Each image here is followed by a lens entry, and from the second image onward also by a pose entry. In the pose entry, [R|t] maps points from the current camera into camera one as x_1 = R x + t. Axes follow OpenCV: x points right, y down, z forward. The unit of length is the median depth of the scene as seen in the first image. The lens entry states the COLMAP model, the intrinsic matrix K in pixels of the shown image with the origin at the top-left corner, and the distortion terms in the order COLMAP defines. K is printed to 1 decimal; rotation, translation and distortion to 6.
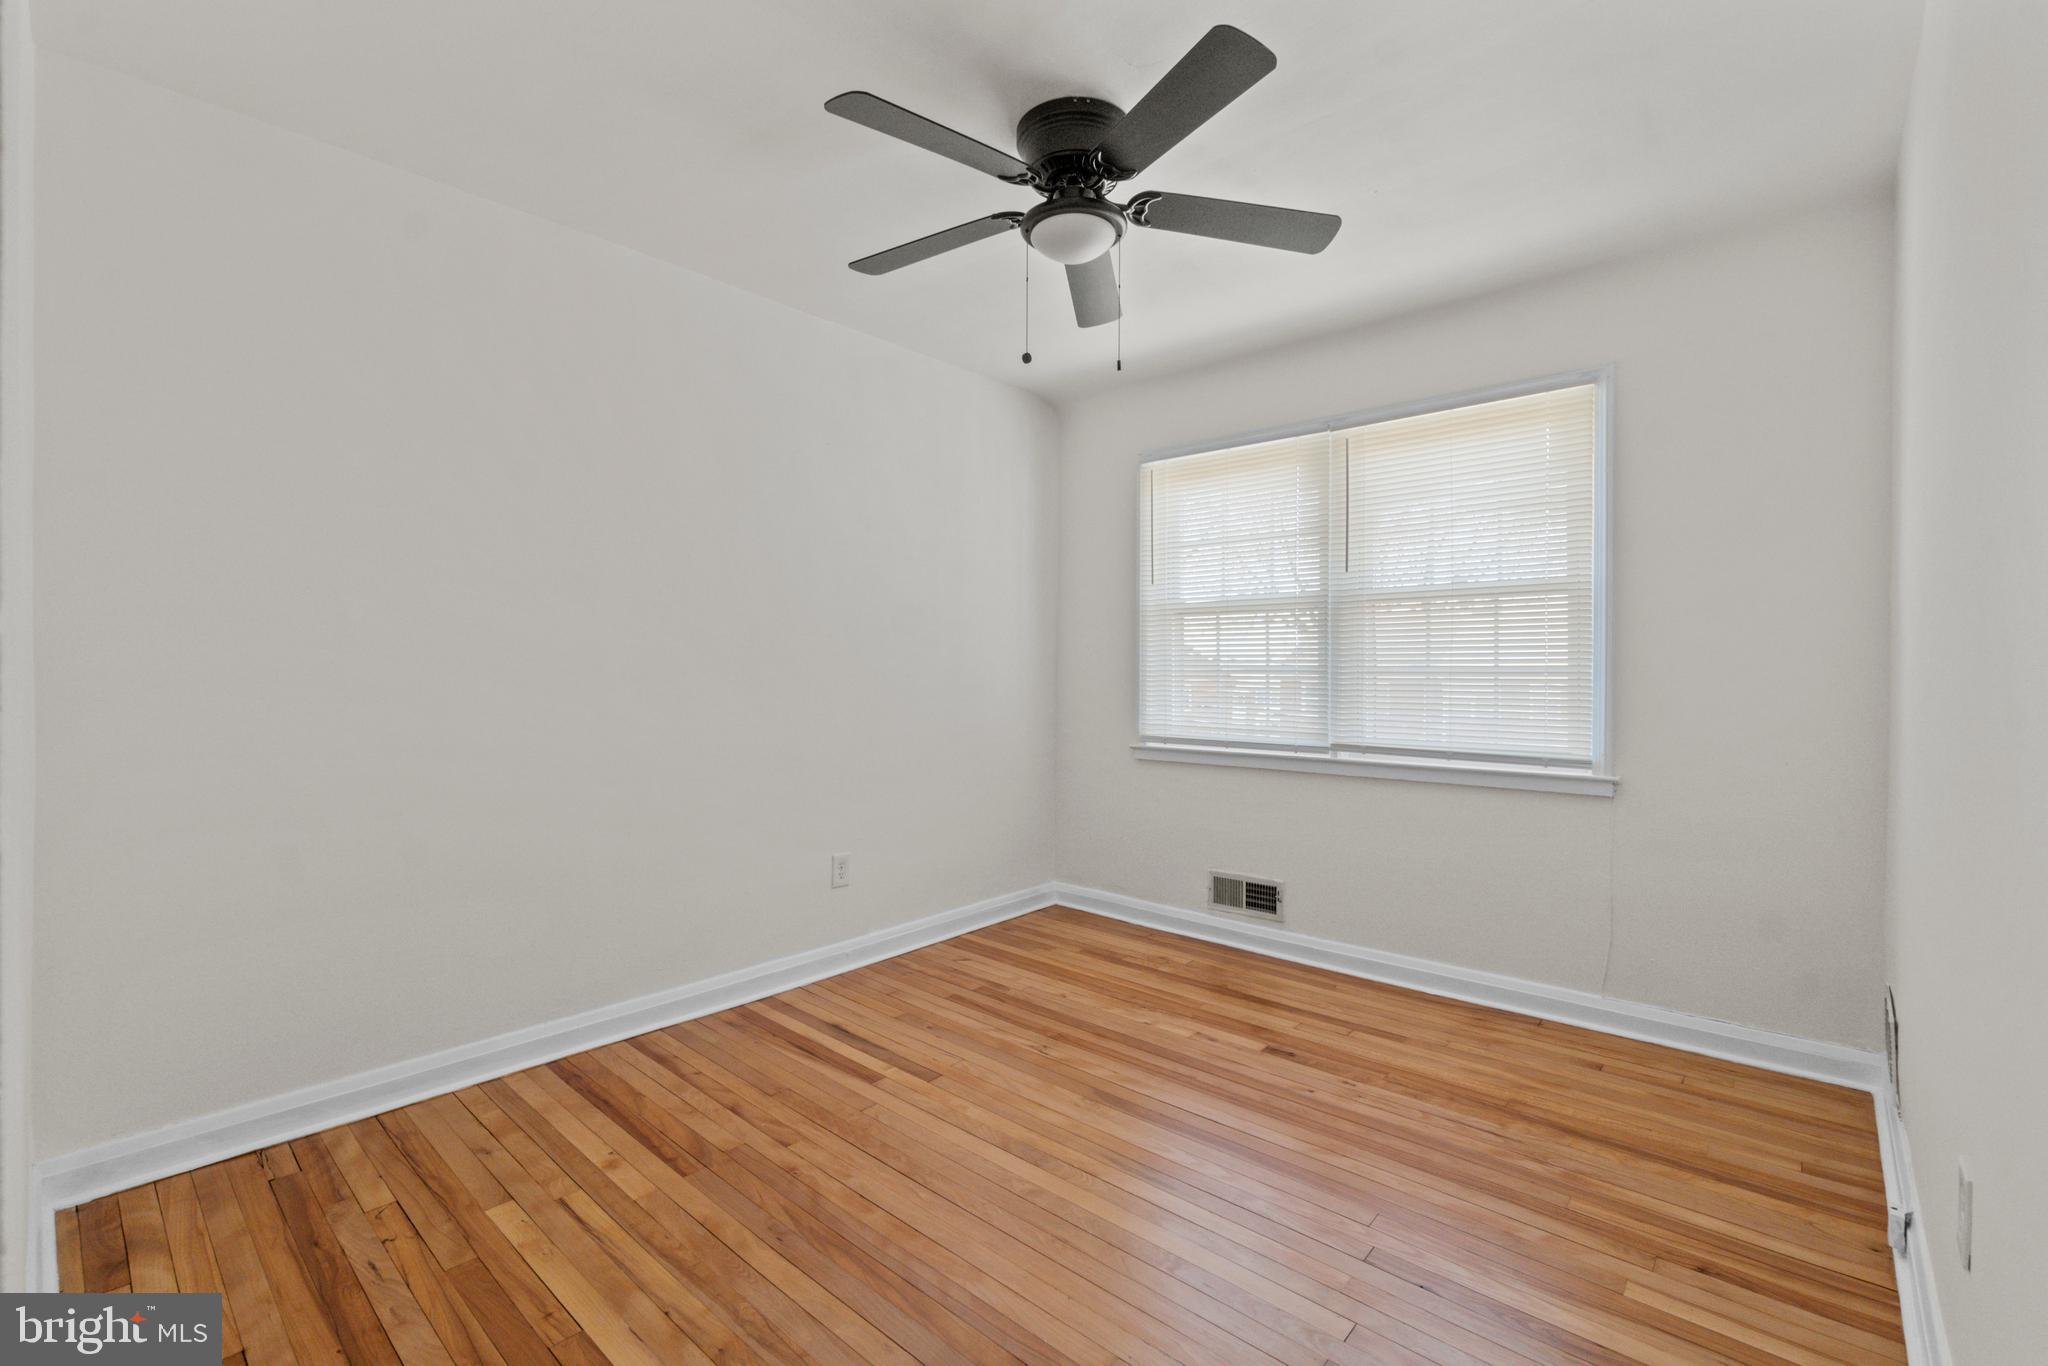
lens RADIAL K [[884.5, 0, 1013.3], [0, 884.5, 687.2], [0, 0, 1]] dist [-0.005853, 0.001401]
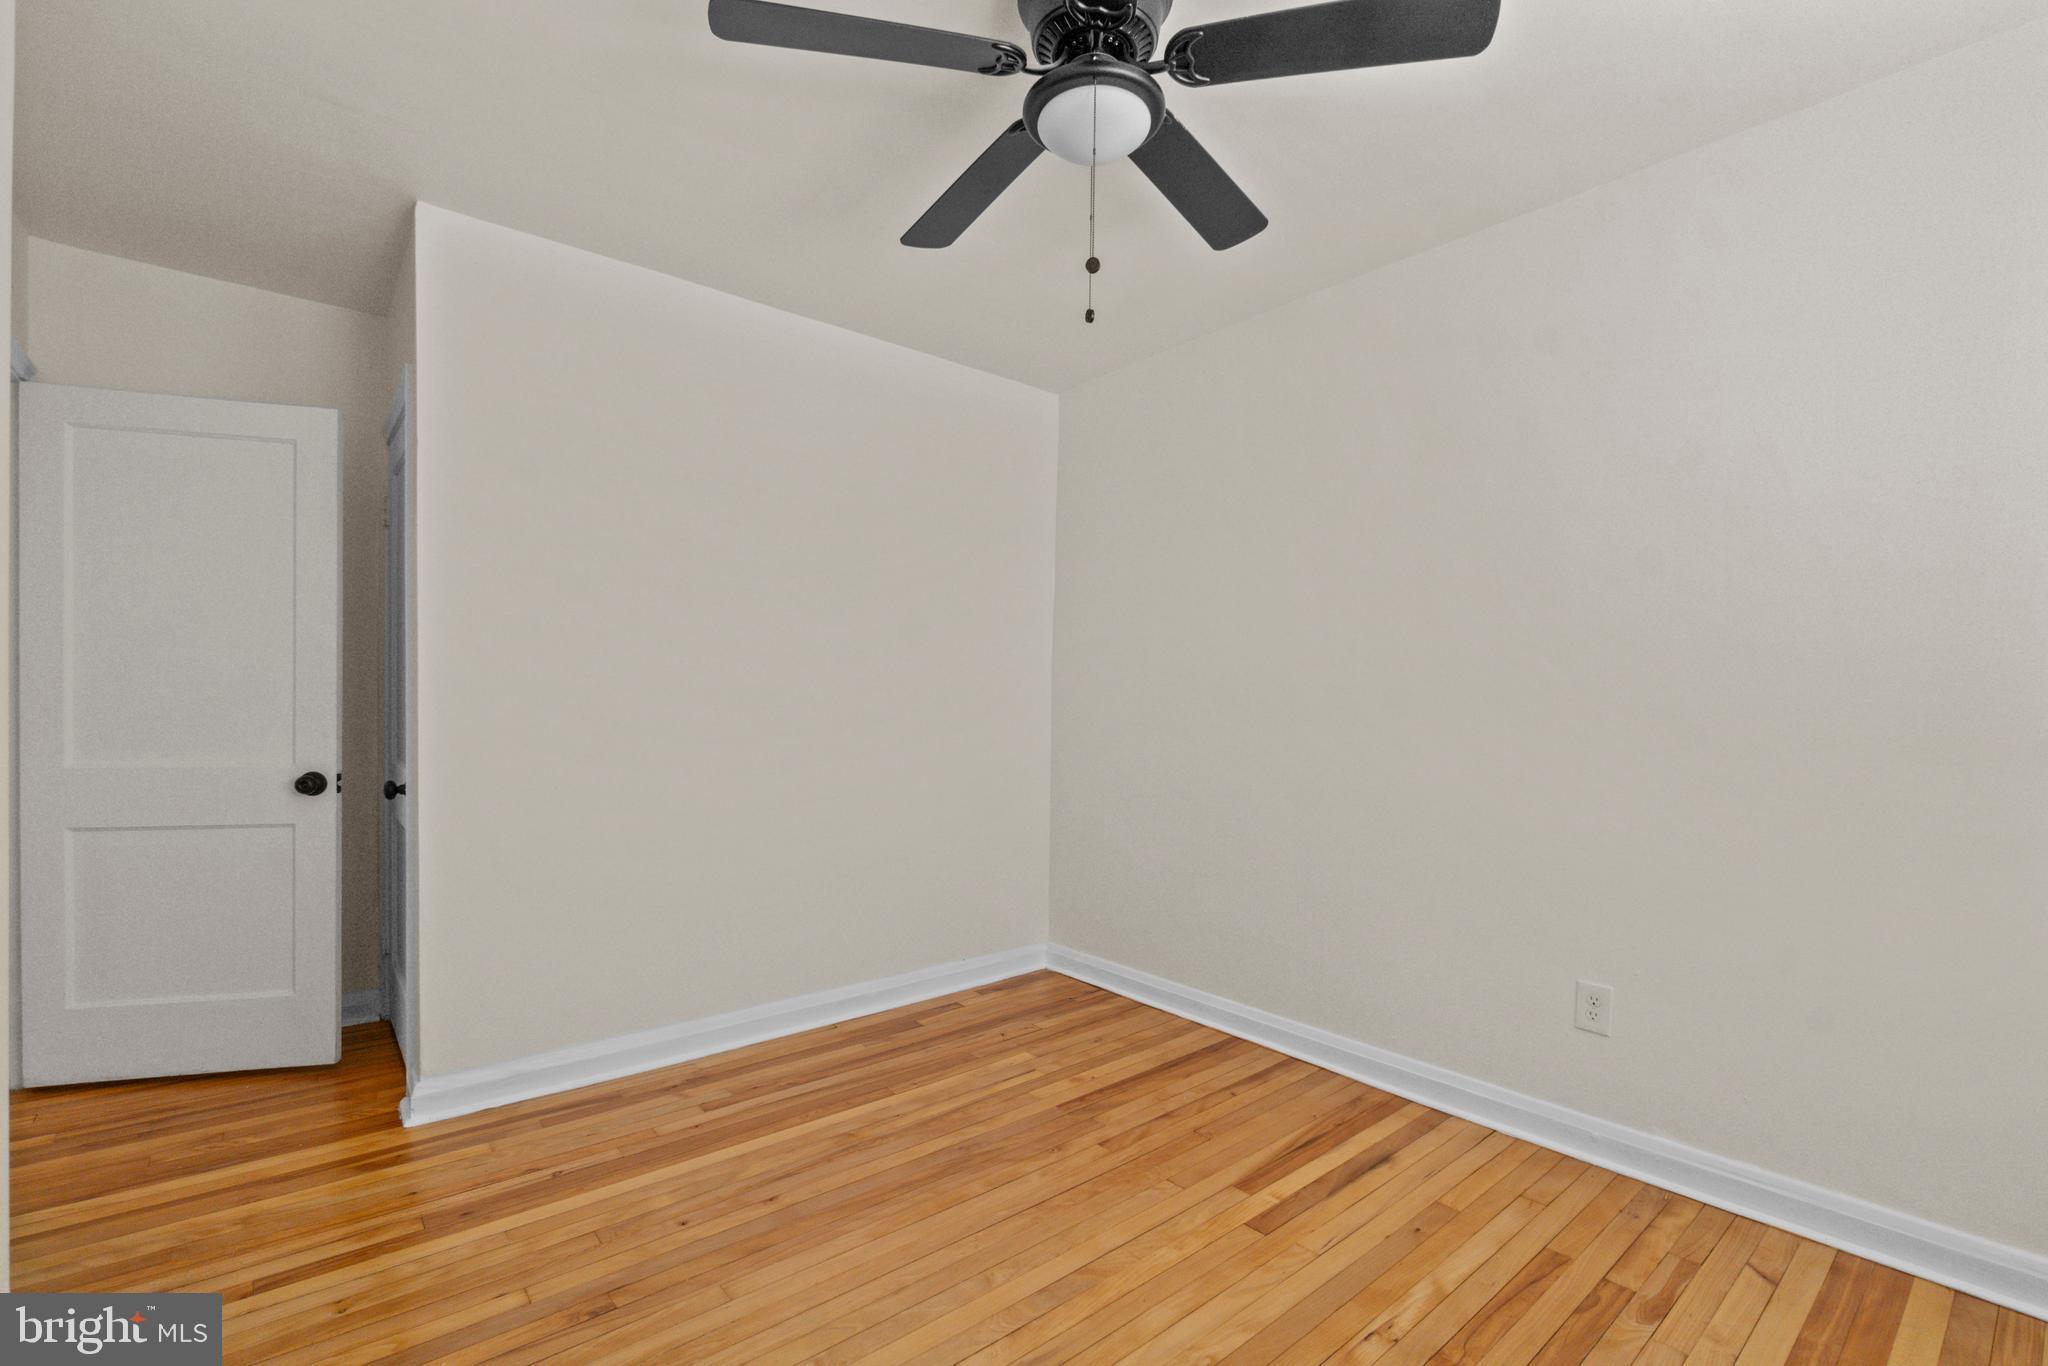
lens RADIAL K [[884.5, 0, 1011.1], [0, 884.5, 691.8], [0, 0, 1]] dist [-0.005853, 0.001401]
pose [[-0.125409, -0.006957, -0.992081, 0.720125], [-0.030473, 0.999531, -0.003157, -0.024538], [0.991637, 0.029835, -0.125562, 0.872475]]
